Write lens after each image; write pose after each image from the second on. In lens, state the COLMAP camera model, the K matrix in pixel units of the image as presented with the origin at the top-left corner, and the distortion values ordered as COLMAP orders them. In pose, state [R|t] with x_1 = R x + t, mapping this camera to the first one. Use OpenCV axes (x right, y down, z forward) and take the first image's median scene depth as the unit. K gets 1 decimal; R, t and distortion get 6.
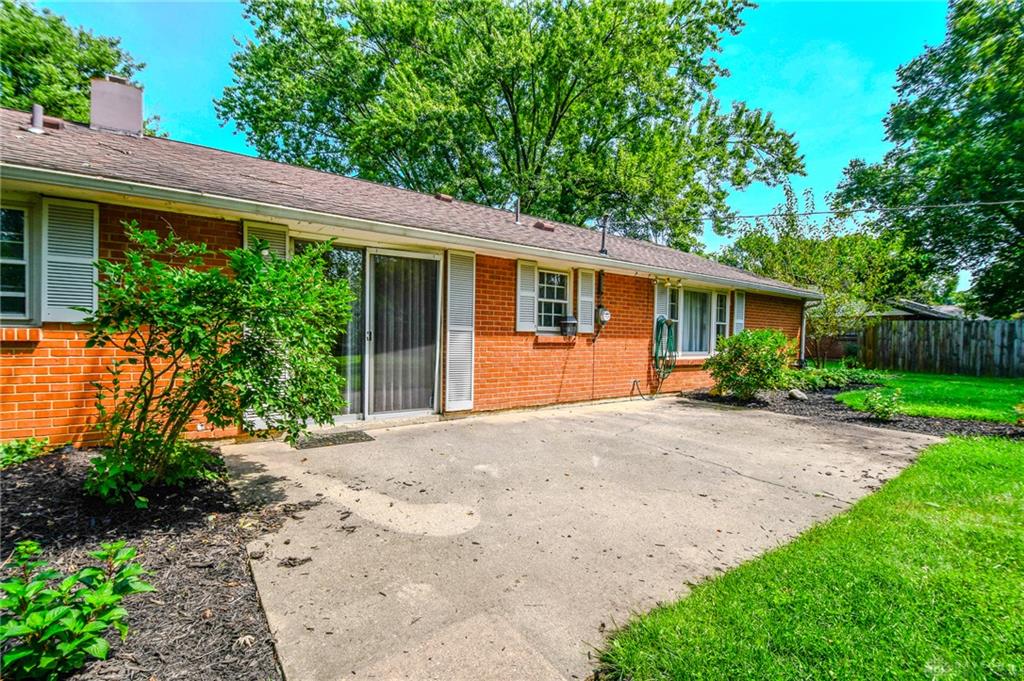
lens RADIAL K [[454.5, 0, 513.0], [0, 454.5, 342.4], [0, 0, 1]] dist [-0.023194, -0.002293]
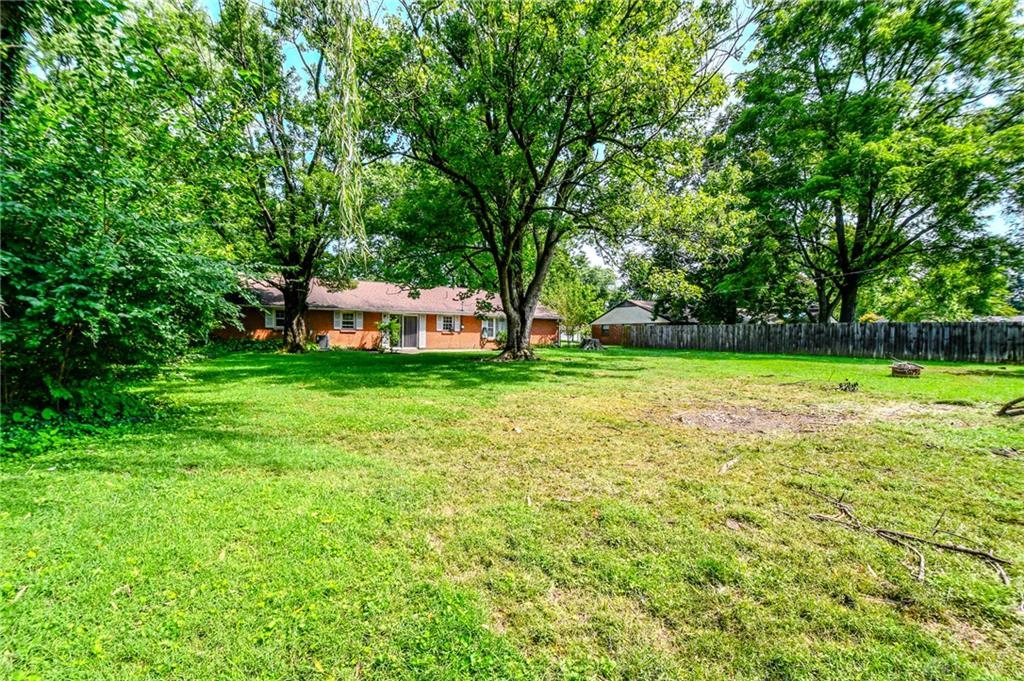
lens RADIAL K [[454.5, 0, 511.2], [0, 454.5, 340.2], [0, 0, 1]] dist [-0.023194, -0.002293]
pose [[0.996482, -0.002039, -0.083783, 0.986262], [0.001383, 0.999968, -0.007887, 0.090705], [0.083796, 0.007744, 0.996453, -2.972120]]
